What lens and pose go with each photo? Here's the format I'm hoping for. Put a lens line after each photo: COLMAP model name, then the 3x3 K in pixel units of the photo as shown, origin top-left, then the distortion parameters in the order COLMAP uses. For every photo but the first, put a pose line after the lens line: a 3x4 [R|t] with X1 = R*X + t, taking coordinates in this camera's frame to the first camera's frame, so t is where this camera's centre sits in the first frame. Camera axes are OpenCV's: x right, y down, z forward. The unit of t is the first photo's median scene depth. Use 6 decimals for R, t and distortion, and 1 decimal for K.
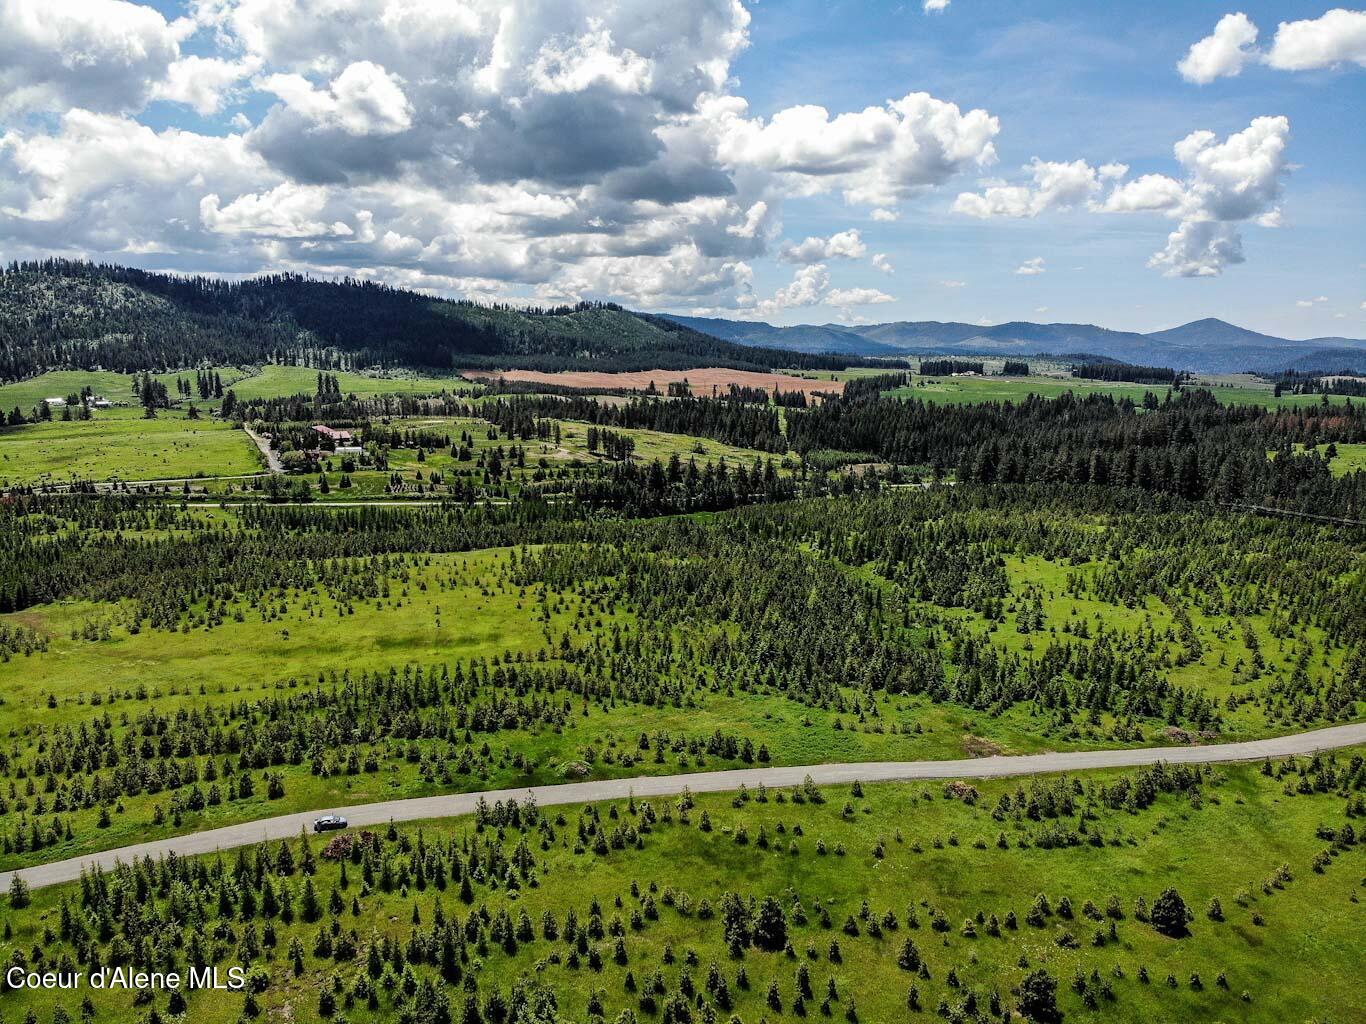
lens RADIAL K [[1054.5, 0, 680.9], [0, 1054.5, 467.0], [0, 0, 1]] dist [0.096103, -0.228288]
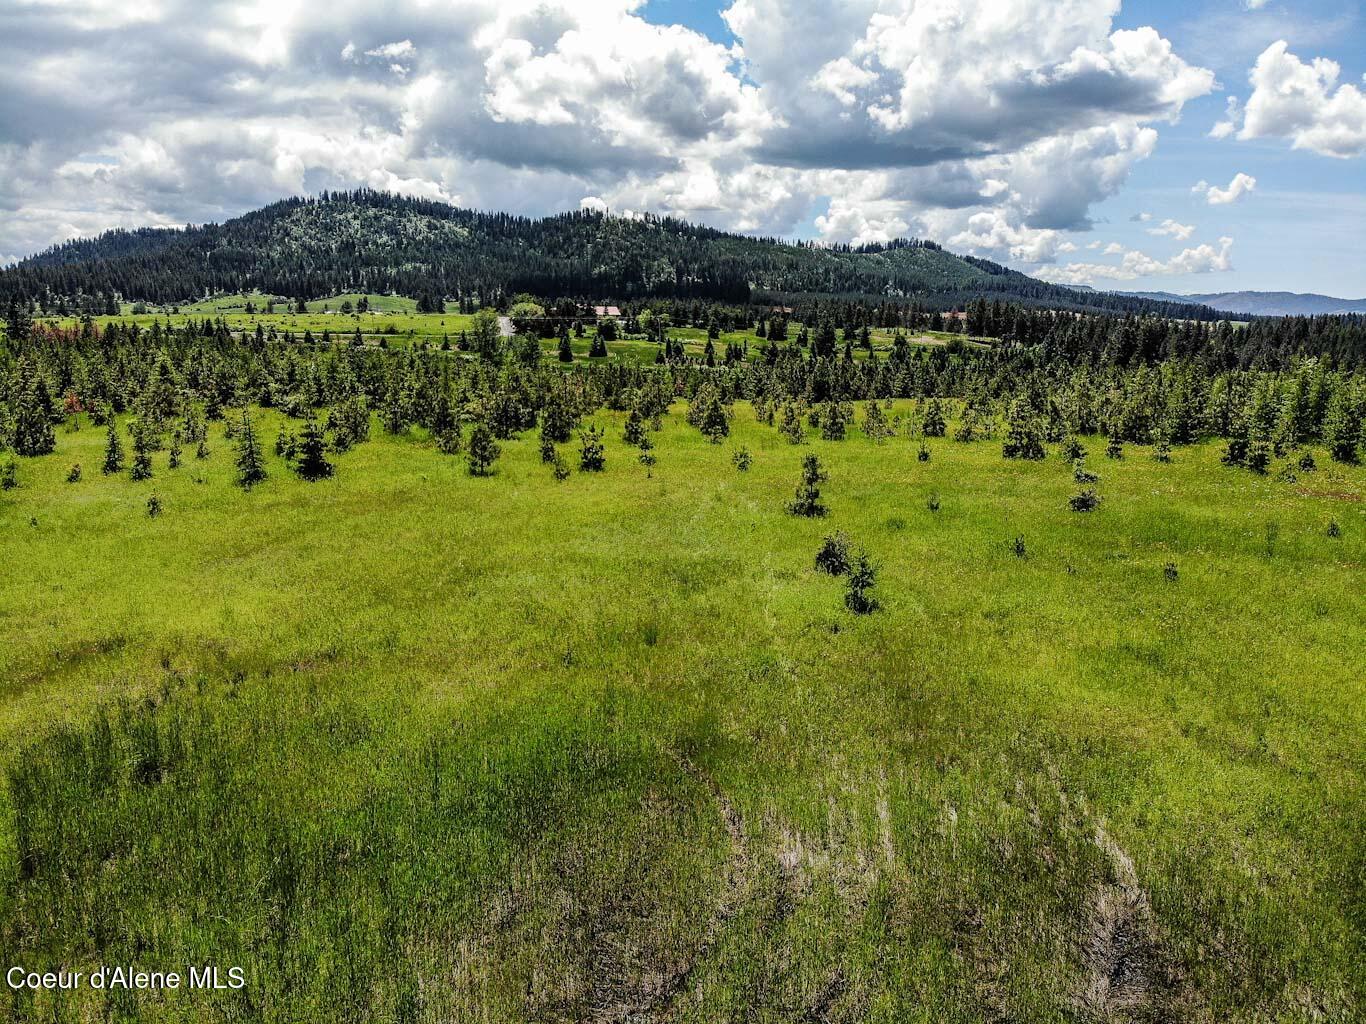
lens RADIAL K [[1003.4, 0, 686.9], [0, 1003.4, 501.7], [0, 0, 1]] dist [0.098971, -0.207612]
pose [[0.963888, 0.060045, -0.259449, -0.094270], [-0.045885, 0.997125, 0.060299, 0.061332], [0.262324, -0.046217, 0.963872, 0.394134]]
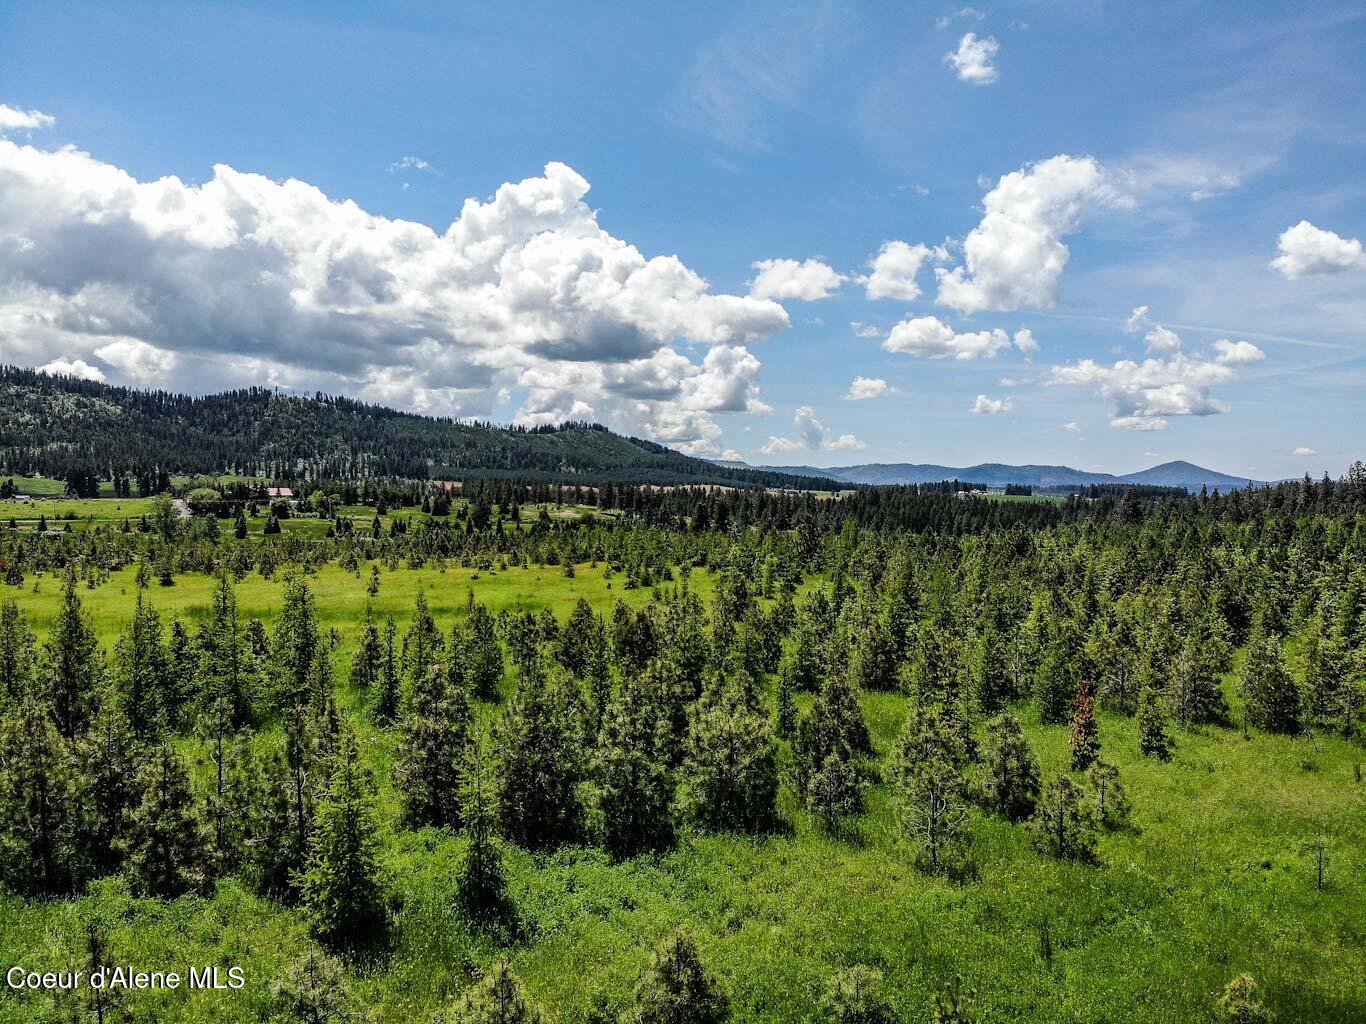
lens RADIAL K [[1014.0, 0, 663.8], [0, 1014.0, 509.7], [0, 0, 1]] dist [0.152274, -0.315546]
pose [[0.999906, -0.000880, 0.013661, -0.056201], [0.002341, 0.994222, -0.107319, 0.071695], [-0.013488, 0.107340, 0.994131, 0.280299]]
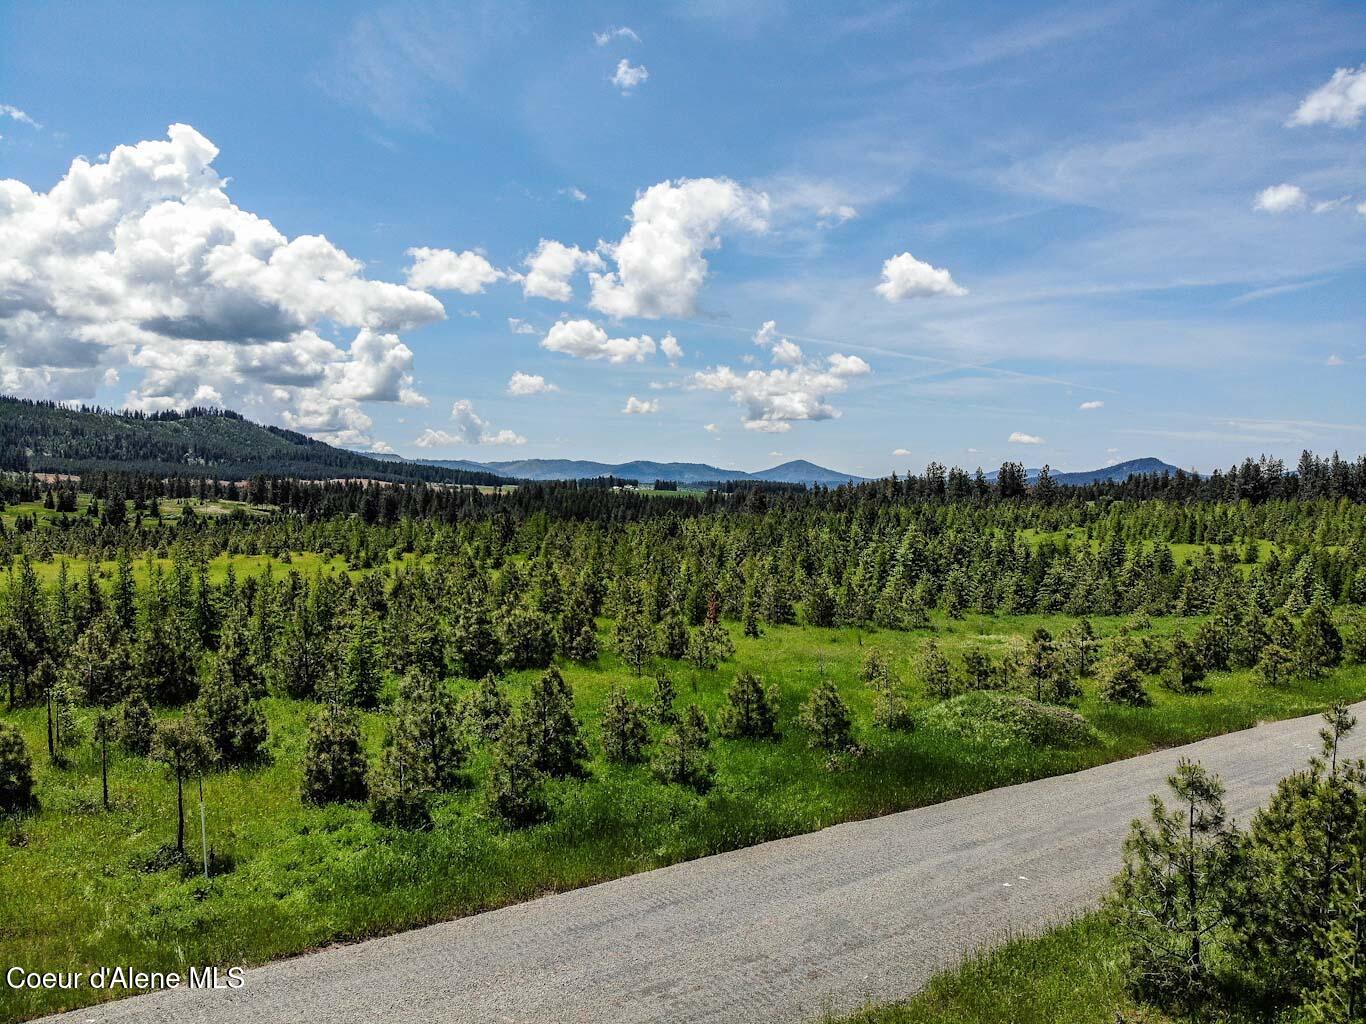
lens RADIAL K [[1040.1, 0, 699.0], [0, 1040.1, 483.9], [0, 0, 1]] dist [0.050467, -0.192639]
pose [[0.929652, 0.002357, 0.368430, -0.072486], [0.044633, 0.991895, -0.118967, 0.077176], [-0.365724, 0.127042, 0.922012, 0.239116]]
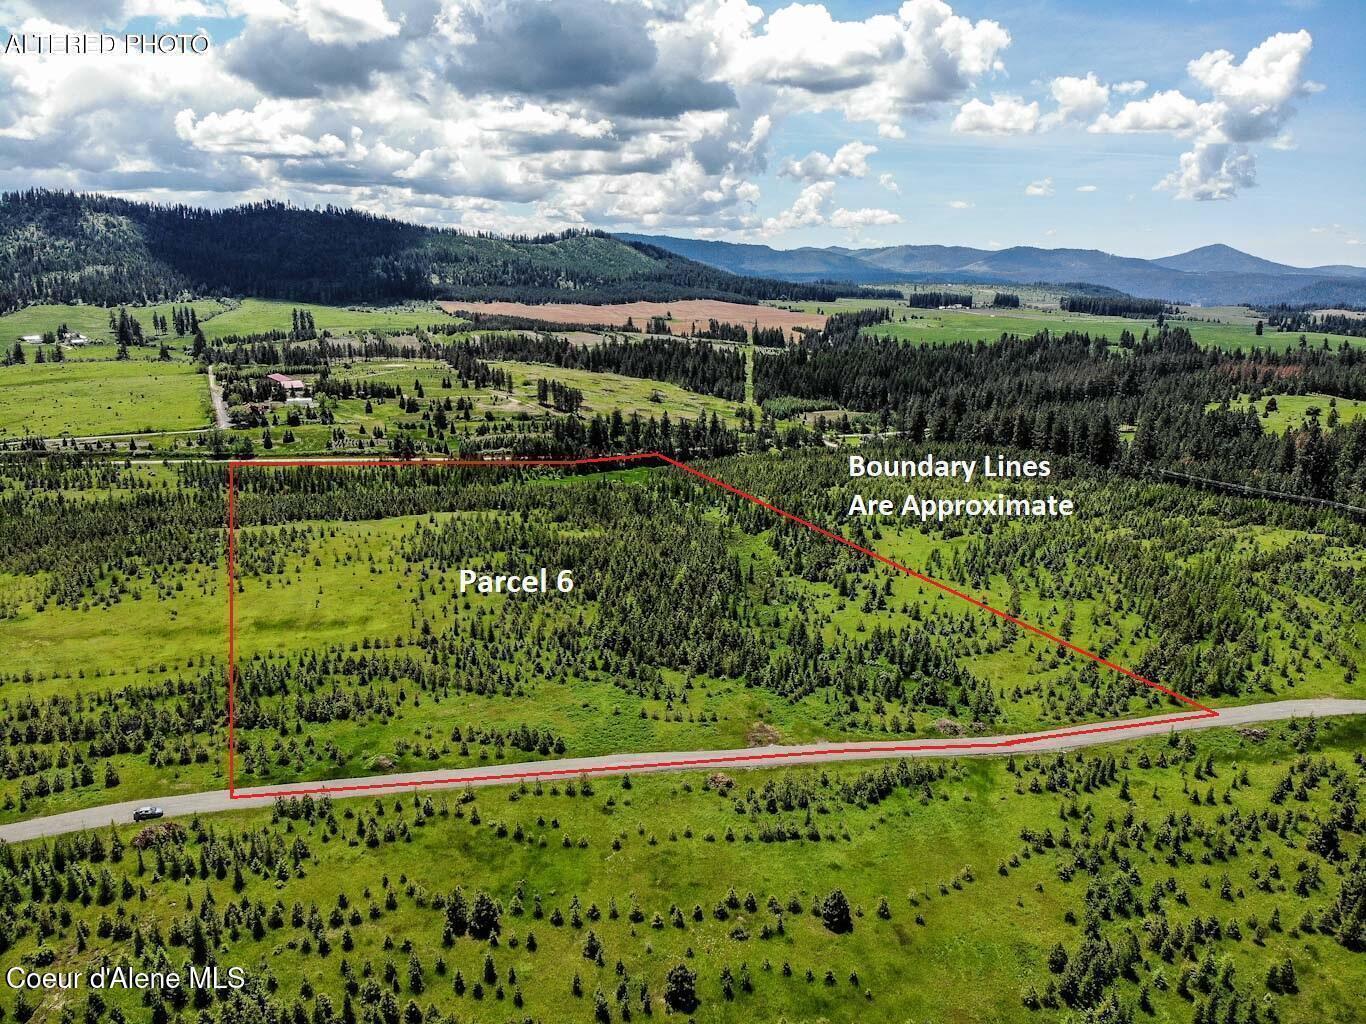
lens RADIAL K [[1057.2, 0, 682.7], [0, 1057.2, 506.7], [0, 0, 1]] dist [0.087326, -0.221966]
pose [[0.999960, 0.004979, -0.007393, 0.066626], [-0.004127, 0.993795, 0.111154, -0.032197], [0.007901, -0.111119, 0.993776, -0.024384]]
